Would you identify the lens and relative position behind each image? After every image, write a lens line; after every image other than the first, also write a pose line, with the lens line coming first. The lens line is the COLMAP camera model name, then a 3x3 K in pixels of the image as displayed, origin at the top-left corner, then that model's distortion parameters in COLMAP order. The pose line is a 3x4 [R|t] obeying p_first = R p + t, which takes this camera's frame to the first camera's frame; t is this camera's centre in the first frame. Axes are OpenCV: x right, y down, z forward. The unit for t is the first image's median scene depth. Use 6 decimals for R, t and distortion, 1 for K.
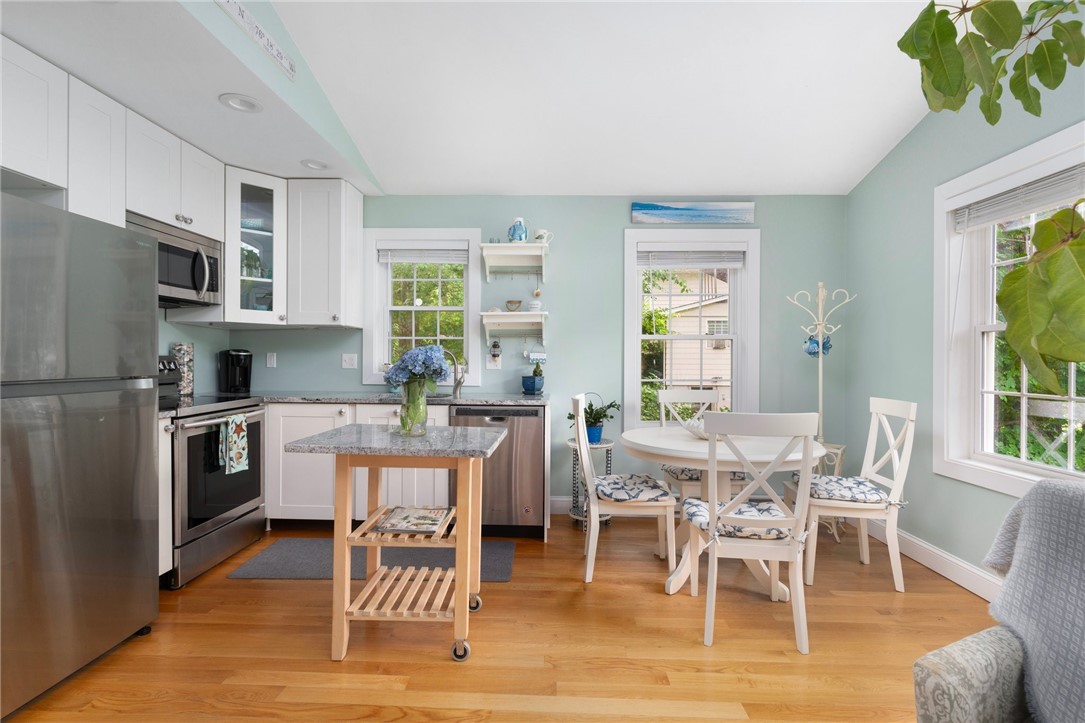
lens RADIAL K [[520.3, 0, 540.1], [0, 520.3, 362.5], [0, 0, 1]] dist [0.006544, -0.000981]
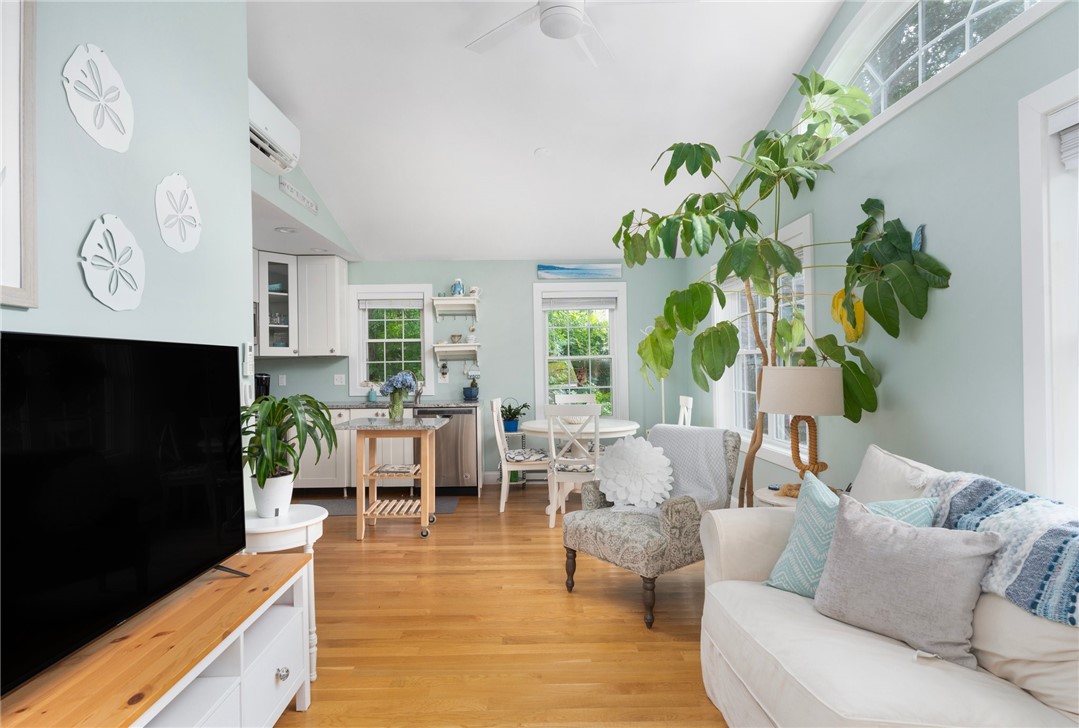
lens RADIAL K [[582.1, 0, 529.4], [0, 582.1, 365.5], [0, 0, 1]] dist [-0.000962, 0.000467]
pose [[0.998850, -0.022471, 0.042350, 0.086804], [0.022841, 0.999705, -0.008263, -0.018566], [-0.042152, 0.009221, 0.999069, -0.649235]]
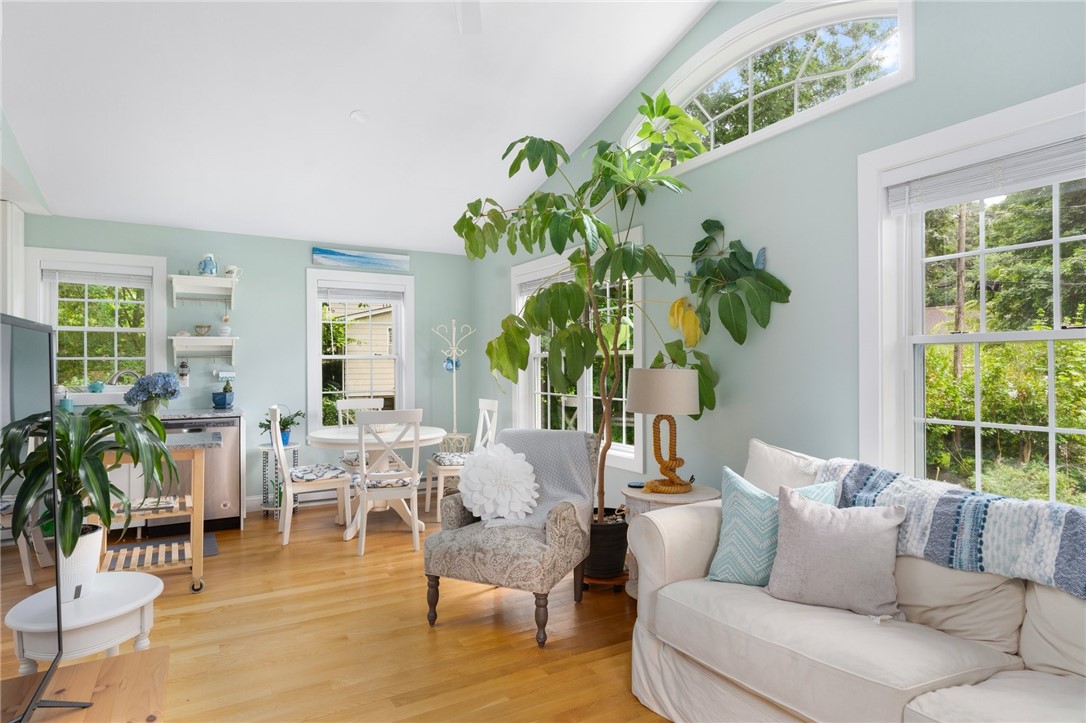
lens RADIAL K [[603.0, 0, 546.0], [0, 603.0, 363.2], [0, 0, 1]] dist [-0.005585, -0.001726]
pose [[0.848824, -0.009375, 0.528592, -0.117125], [0.014817, 0.999872, -0.006061, -0.020471], [-0.528468, 0.012977, 0.848854, -0.520430]]
